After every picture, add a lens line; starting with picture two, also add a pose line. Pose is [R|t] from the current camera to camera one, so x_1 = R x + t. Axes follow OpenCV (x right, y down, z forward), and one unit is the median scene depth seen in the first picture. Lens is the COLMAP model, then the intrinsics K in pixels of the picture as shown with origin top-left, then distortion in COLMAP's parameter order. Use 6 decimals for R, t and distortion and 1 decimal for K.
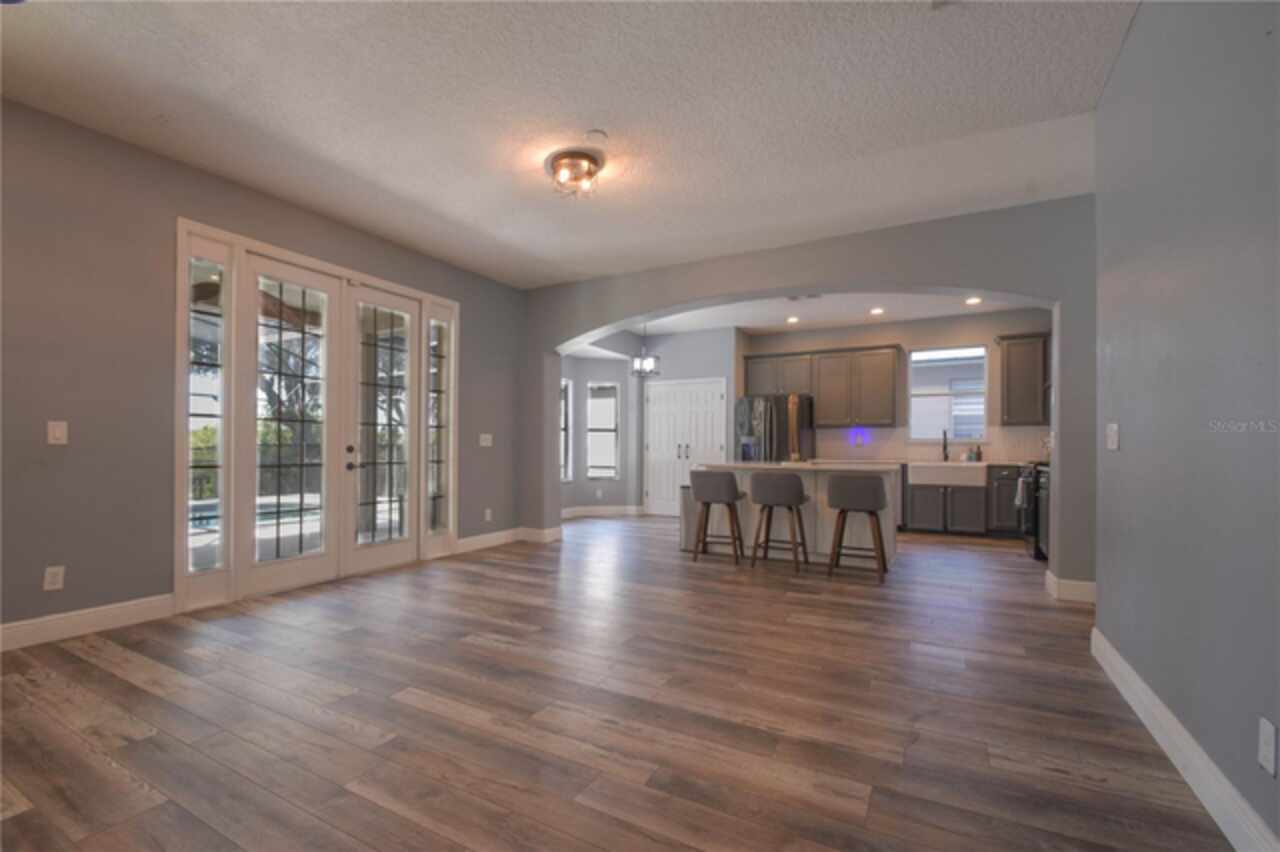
lens RADIAL K [[556.9, 0, 615.3], [0, 556.9, 446.7], [0, 0, 1]] dist [0.011927, -0.000090]
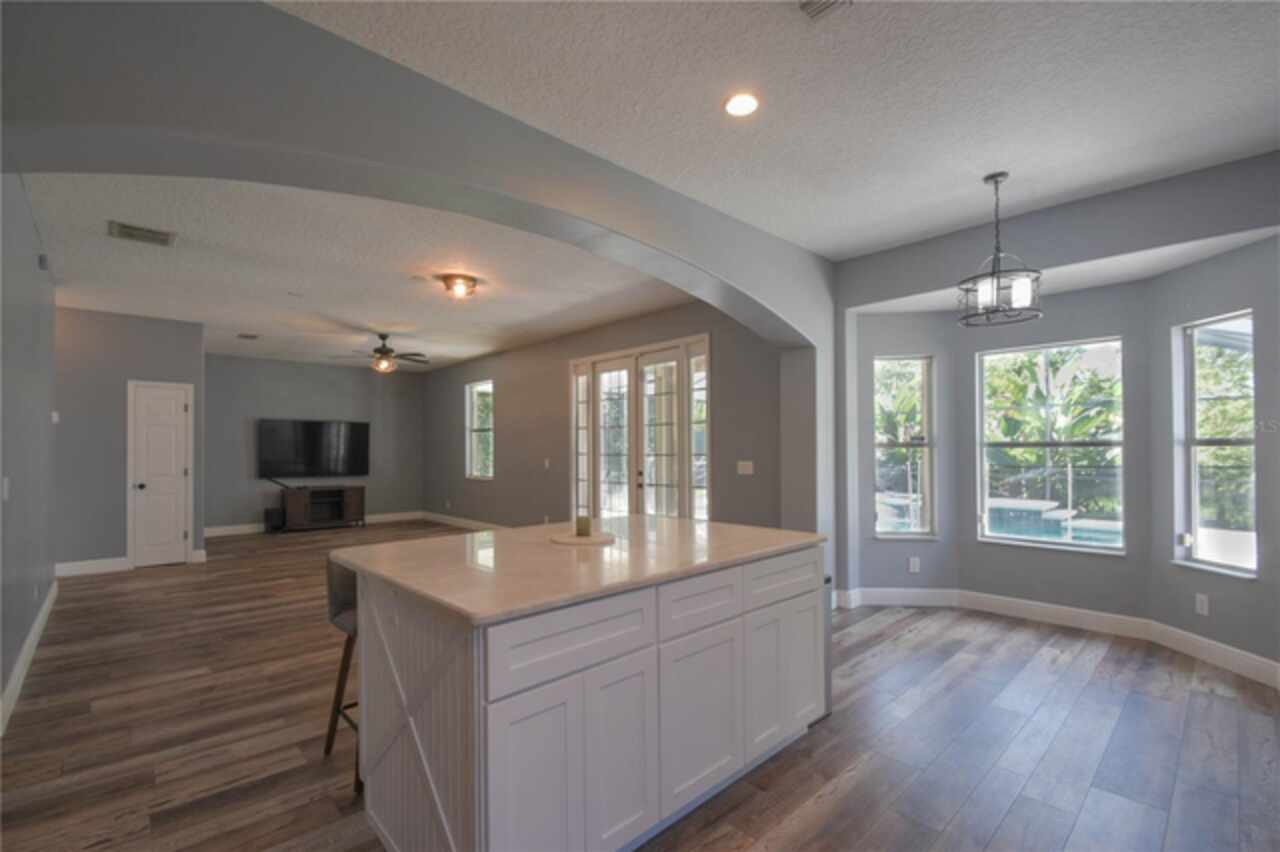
lens RADIAL K [[556.9, 0, 615.3], [0, 556.9, 446.7], [0, 0, 1]] dist [0.011927, -0.000090]
pose [[-0.302316, -0.012054, -0.953132, 1.295694], [0.008557, 0.999845, -0.015359, -0.064106], [0.953169, -0.012799, -0.302166, 2.017644]]
